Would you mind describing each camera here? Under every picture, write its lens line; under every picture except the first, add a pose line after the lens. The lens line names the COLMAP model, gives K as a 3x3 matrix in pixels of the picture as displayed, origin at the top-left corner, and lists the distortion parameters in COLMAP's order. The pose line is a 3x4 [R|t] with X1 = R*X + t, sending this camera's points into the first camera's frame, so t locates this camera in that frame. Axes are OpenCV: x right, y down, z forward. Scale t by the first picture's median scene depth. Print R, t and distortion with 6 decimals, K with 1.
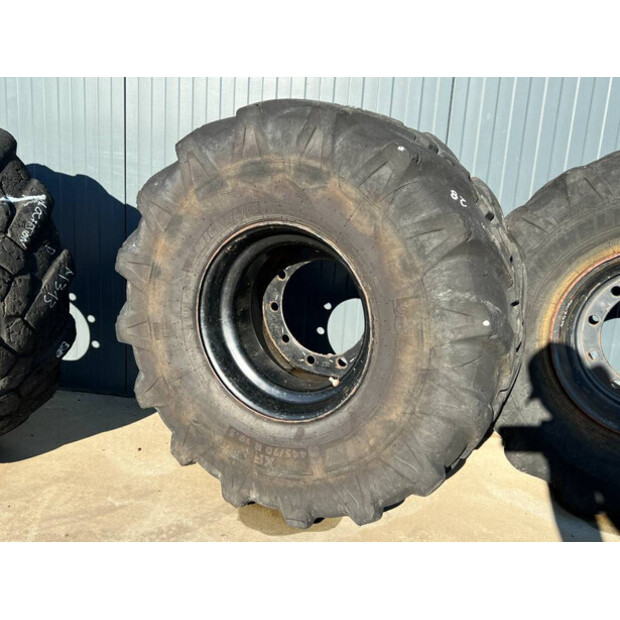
lens RADIAL K [[617.2, 0, 308.2], [0, 617.2, 311.3], [0, 0, 1]] dist [0.106573, -0.212290]
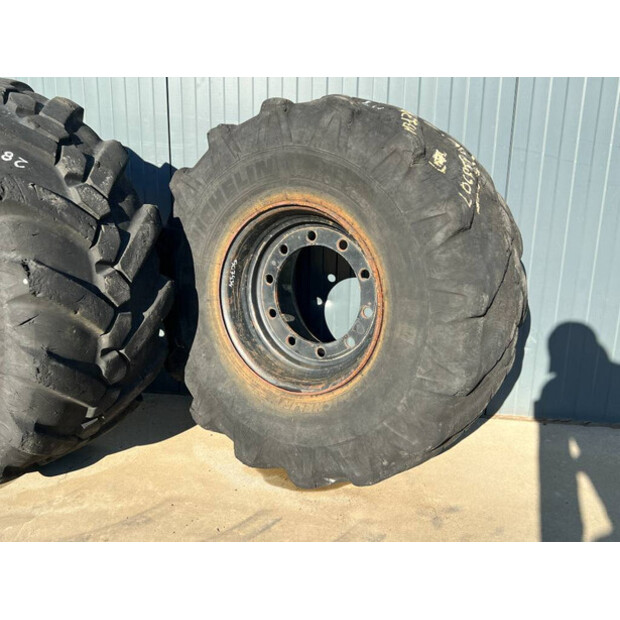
lens RADIAL K [[617.2, 0, 308.2], [0, 617.2, 311.3], [0, 0, 1]] dist [0.106573, -0.212290]
pose [[0.998628, -0.040885, -0.032725, 0.591594], [0.041757, 0.998778, 0.026424, 0.046145], [0.031604, -0.027754, 0.999115, -0.004553]]
